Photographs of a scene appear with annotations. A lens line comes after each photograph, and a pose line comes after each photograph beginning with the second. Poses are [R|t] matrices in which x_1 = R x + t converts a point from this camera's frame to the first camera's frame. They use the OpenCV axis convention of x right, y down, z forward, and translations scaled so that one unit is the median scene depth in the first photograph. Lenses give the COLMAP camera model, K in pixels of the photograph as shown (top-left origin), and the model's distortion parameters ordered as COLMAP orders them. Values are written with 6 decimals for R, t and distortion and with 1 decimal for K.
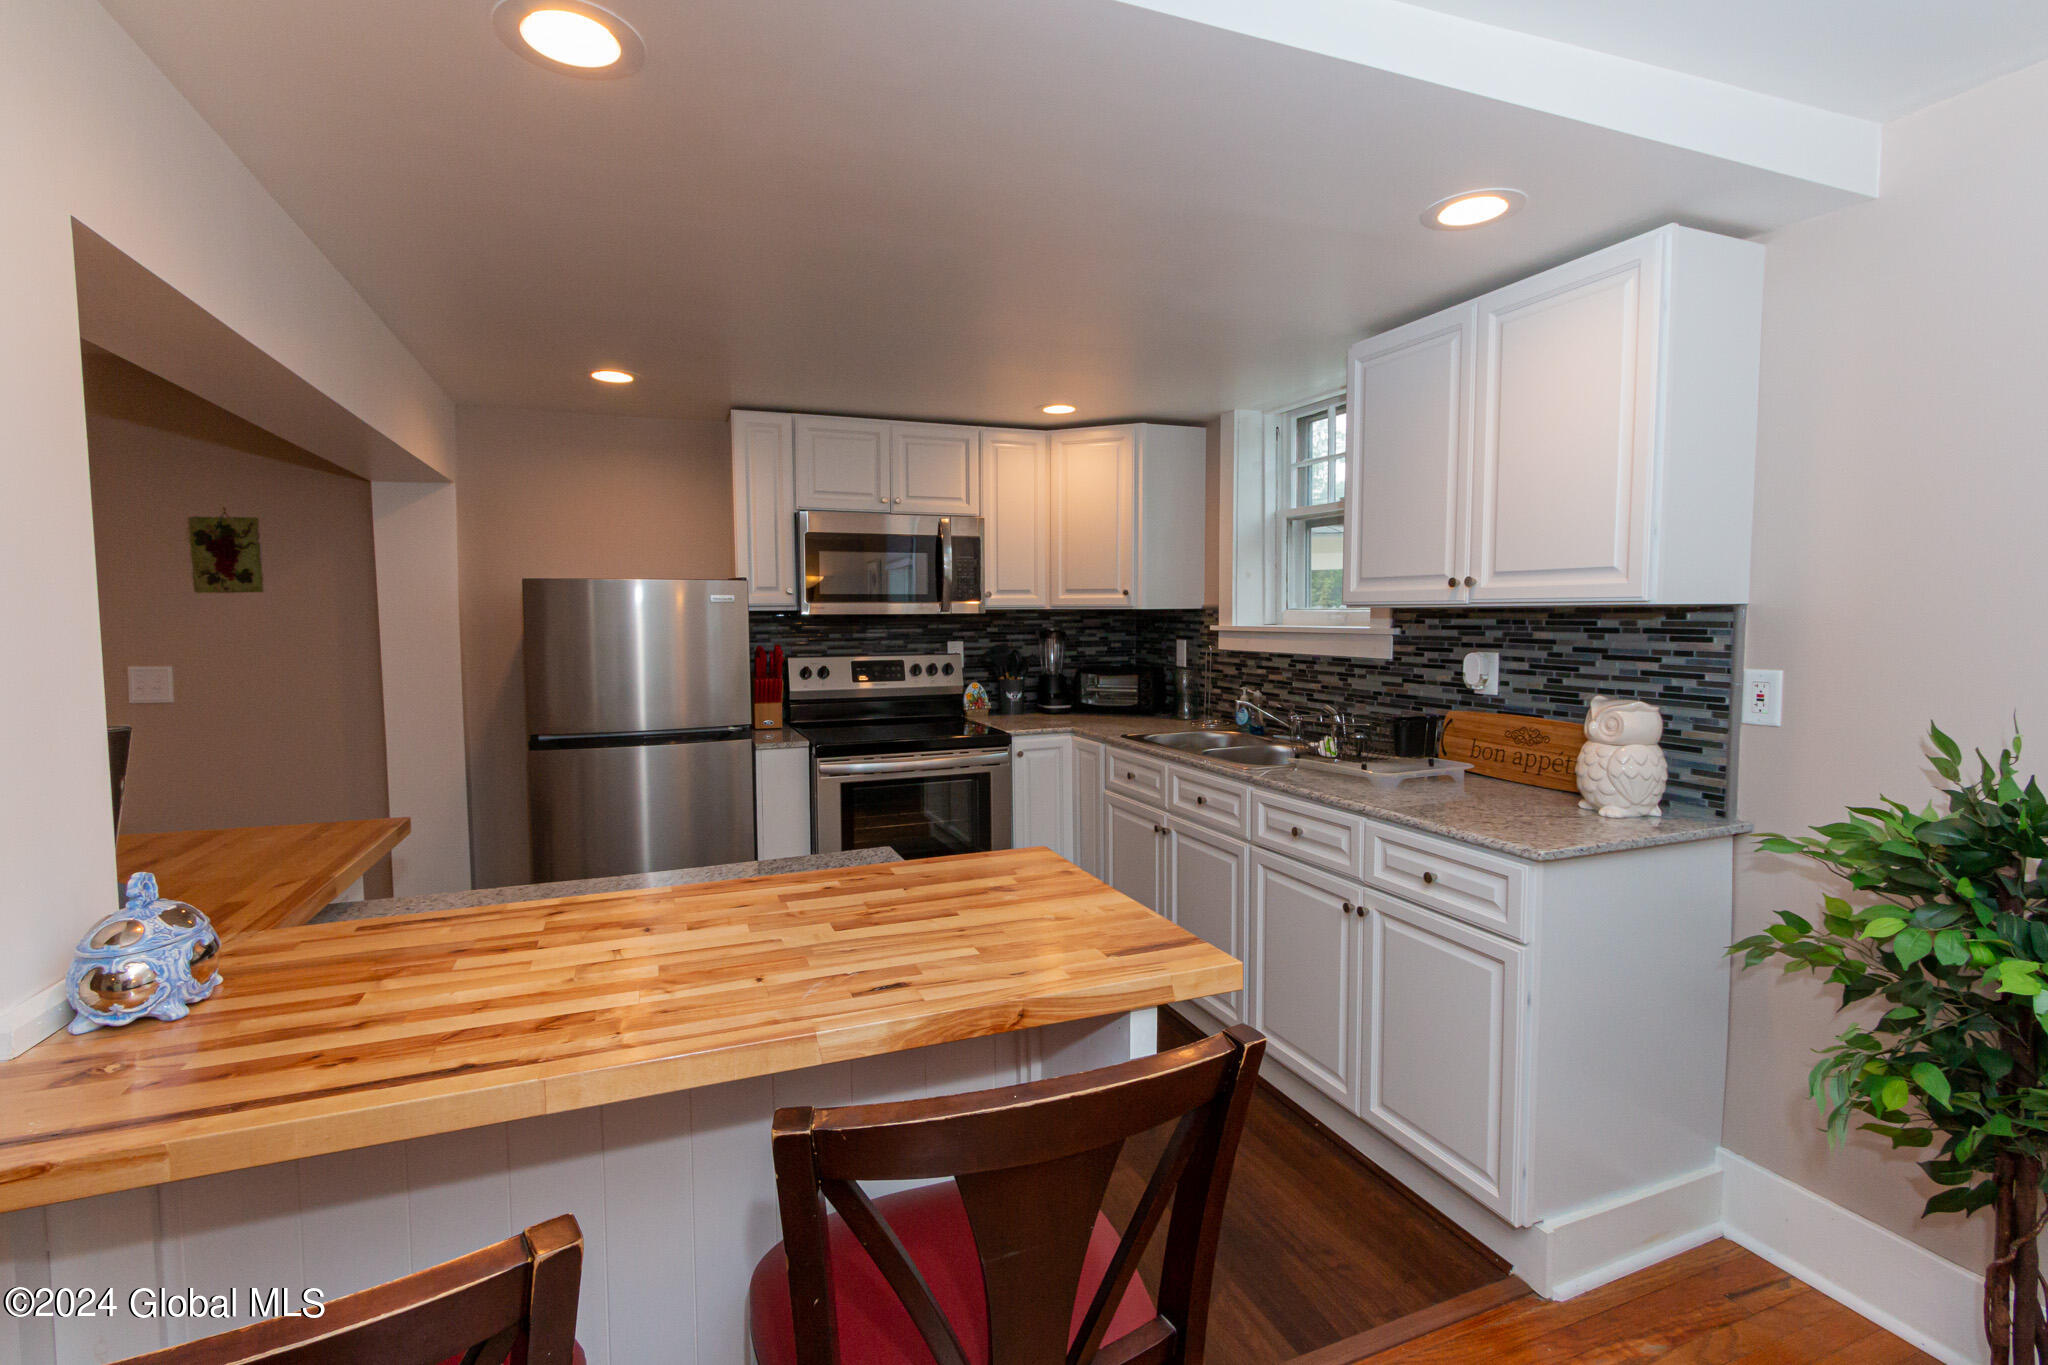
lens RADIAL K [[943.9, 0, 1013.3], [0, 943.9, 675.2], [0, 0, 1]] dist [0.001620, -0.000141]
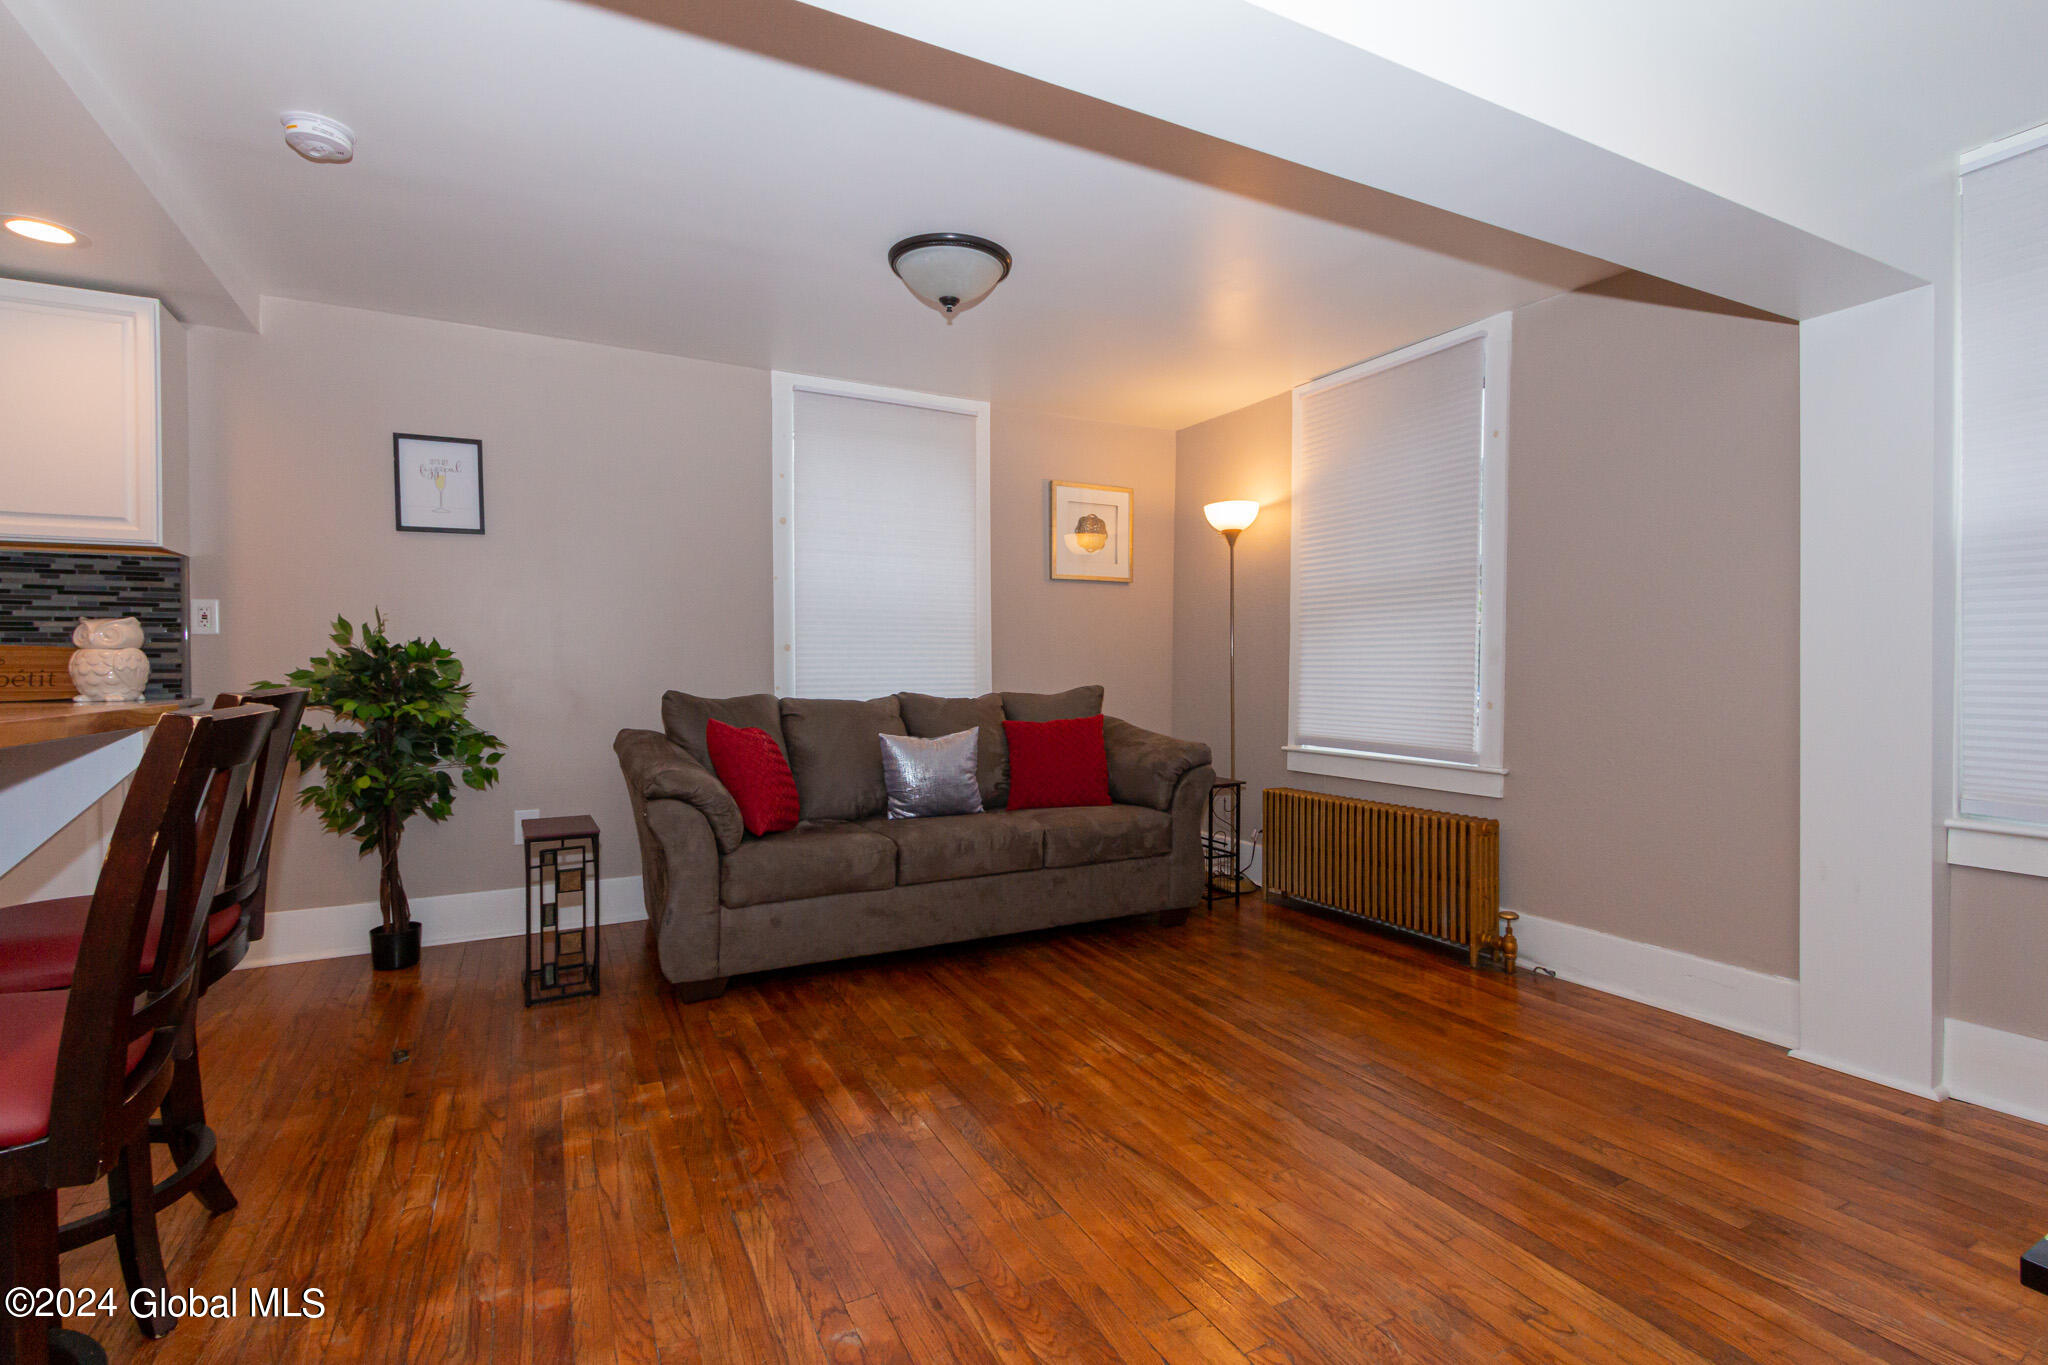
lens RADIAL K [[924.0, 0, 1014.4], [0, 924.0, 673.1], [0, 0, 1]] dist [-0.000008, 0.000099]
pose [[-0.113019, -0.004181, 0.993584, -0.604627], [0.073922, 0.997184, 0.012605, 0.134003], [-0.990839, 0.074873, -0.112392, -0.105829]]
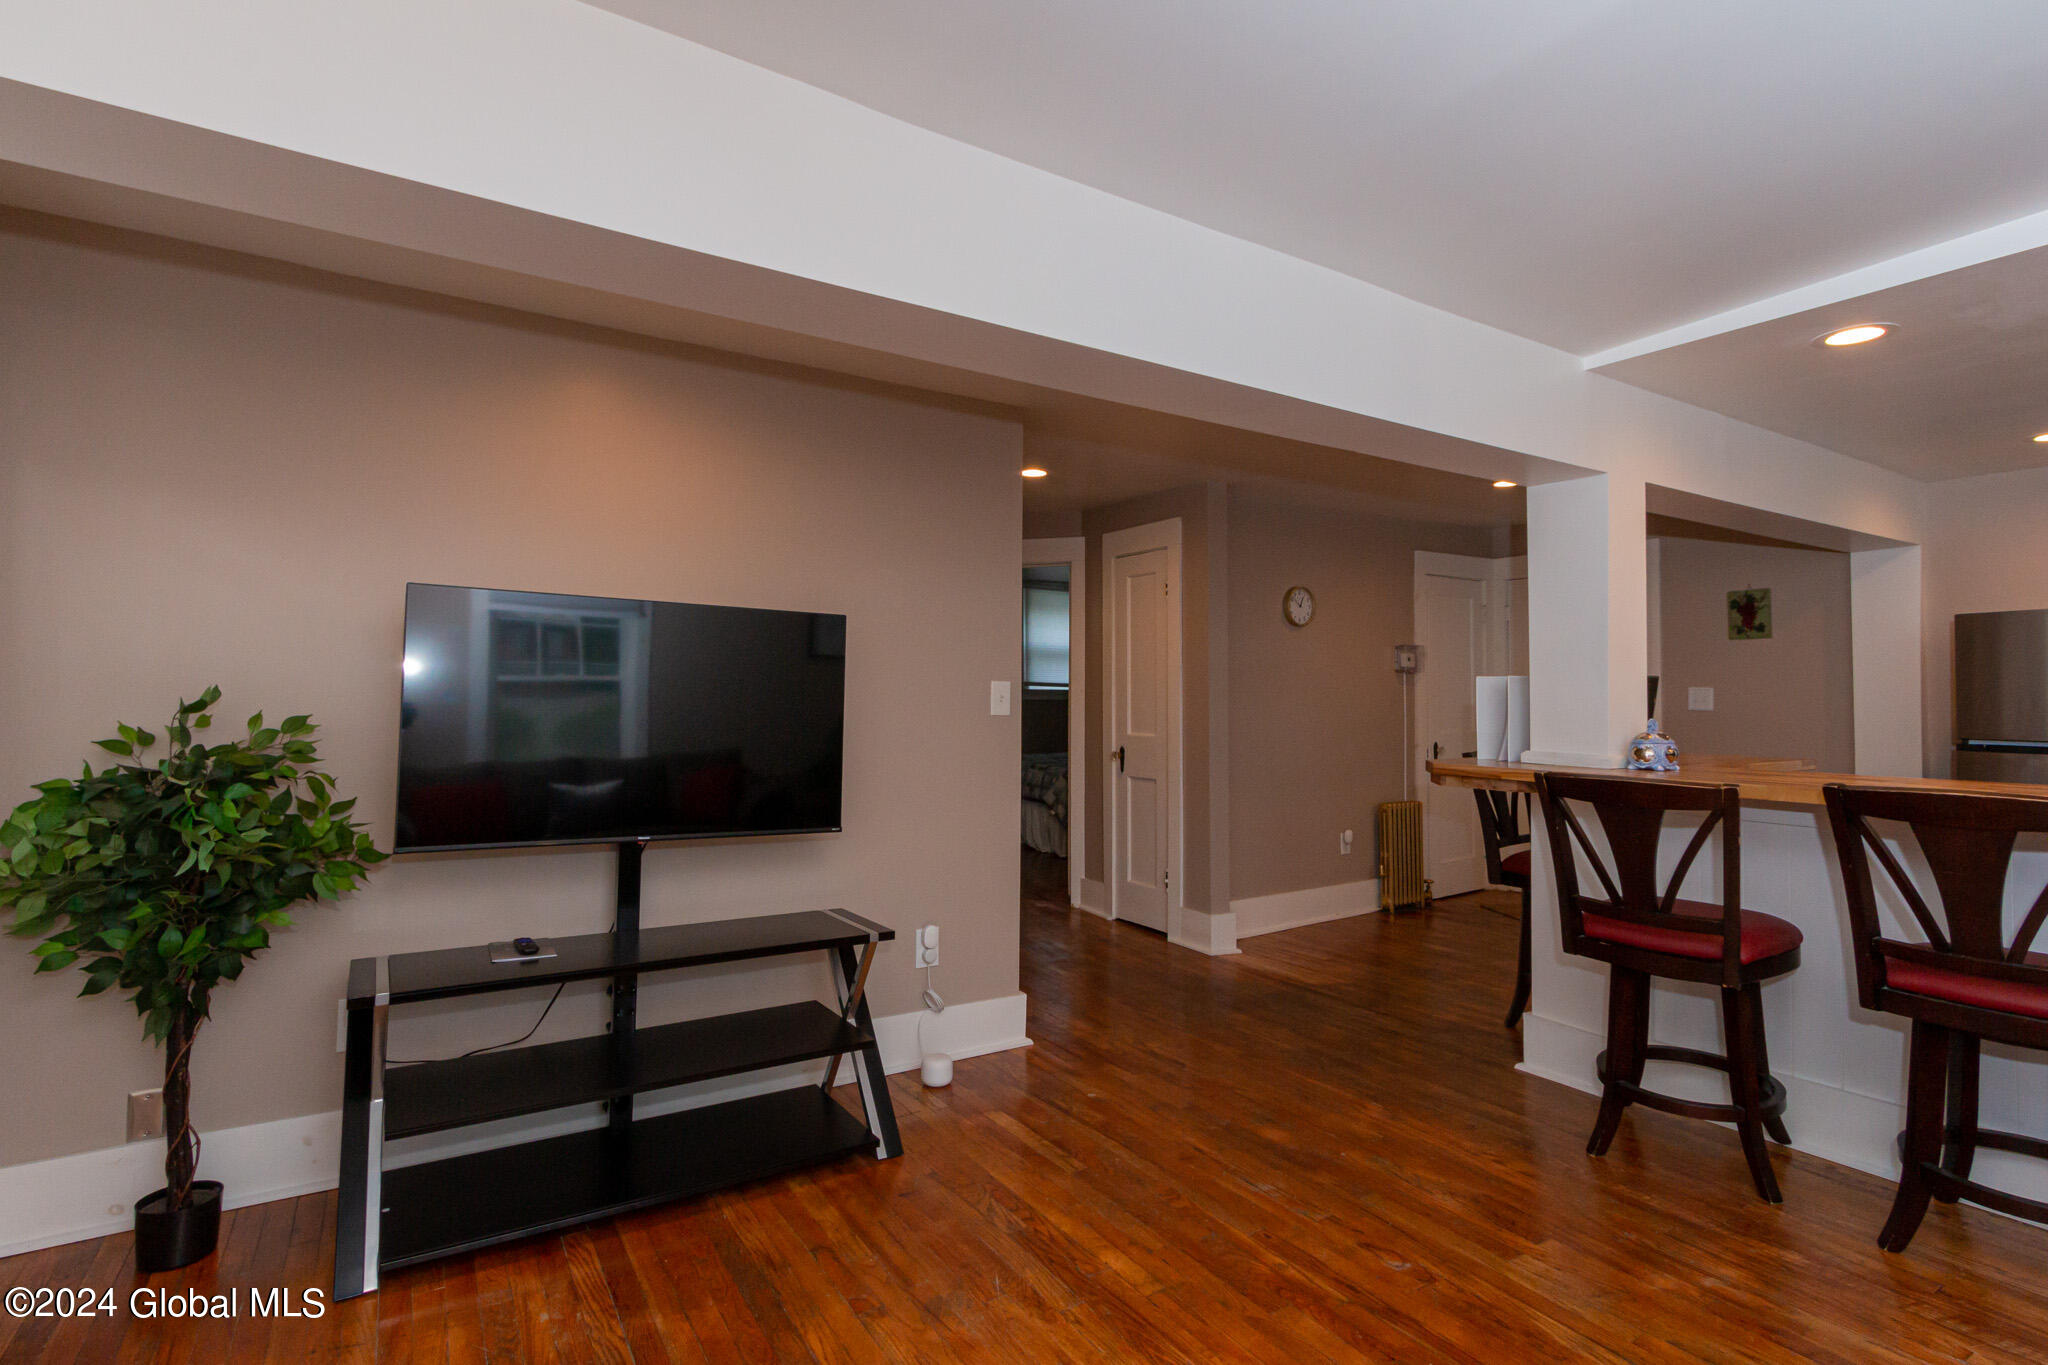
lens RADIAL K [[979.2, 0, 1002.2], [0, 979.2, 673.4], [0, 0, 1]] dist [0.000919, 0.000129]
pose [[0.174008, -0.016260, -0.984610, 0.548822], [-0.068775, 0.997222, -0.028623, 0.102809], [0.982340, 0.072697, 0.172406, -0.479026]]
